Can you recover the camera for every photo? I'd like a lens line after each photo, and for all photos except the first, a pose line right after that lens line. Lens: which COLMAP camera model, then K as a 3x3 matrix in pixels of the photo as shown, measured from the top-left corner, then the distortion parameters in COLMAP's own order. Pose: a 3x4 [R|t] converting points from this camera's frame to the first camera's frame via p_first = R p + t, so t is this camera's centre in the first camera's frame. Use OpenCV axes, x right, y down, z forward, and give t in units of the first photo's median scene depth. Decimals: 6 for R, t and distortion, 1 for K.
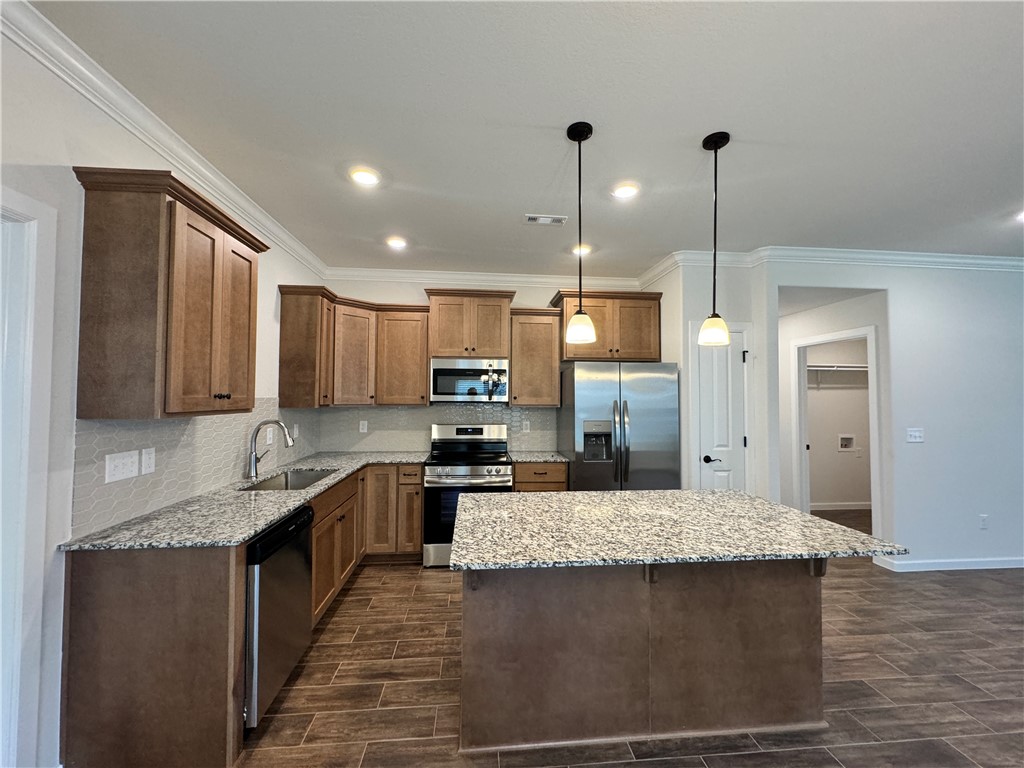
lens RADIAL K [[411.8, 0, 512.0], [0, 411.8, 384.0], [0, 0, 1]] dist [-0.000331, -0.000230]
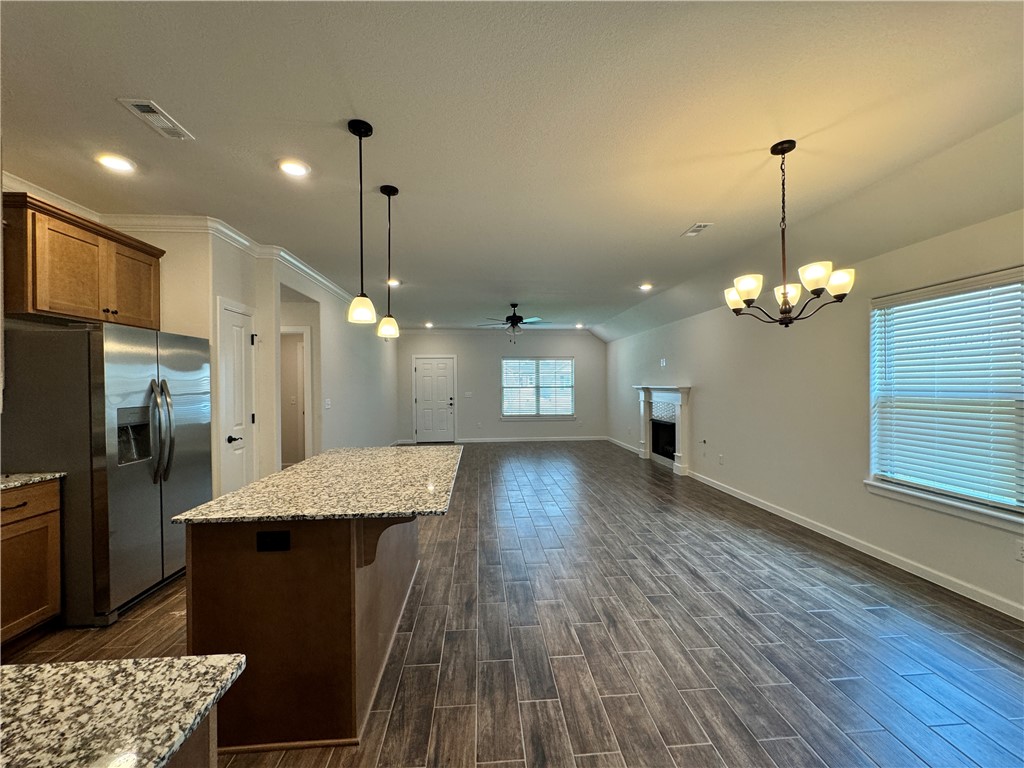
lens RADIAL K [[411.8, 0, 512.0], [0, 411.8, 384.0], [0, 0, 1]] dist [-0.000331, -0.000230]
pose [[0.010419, -0.007626, 0.999917, -0.509229], [-0.022828, 0.999708, 0.007862, 0.025989], [-0.999685, -0.022908, 0.010242, 0.313611]]
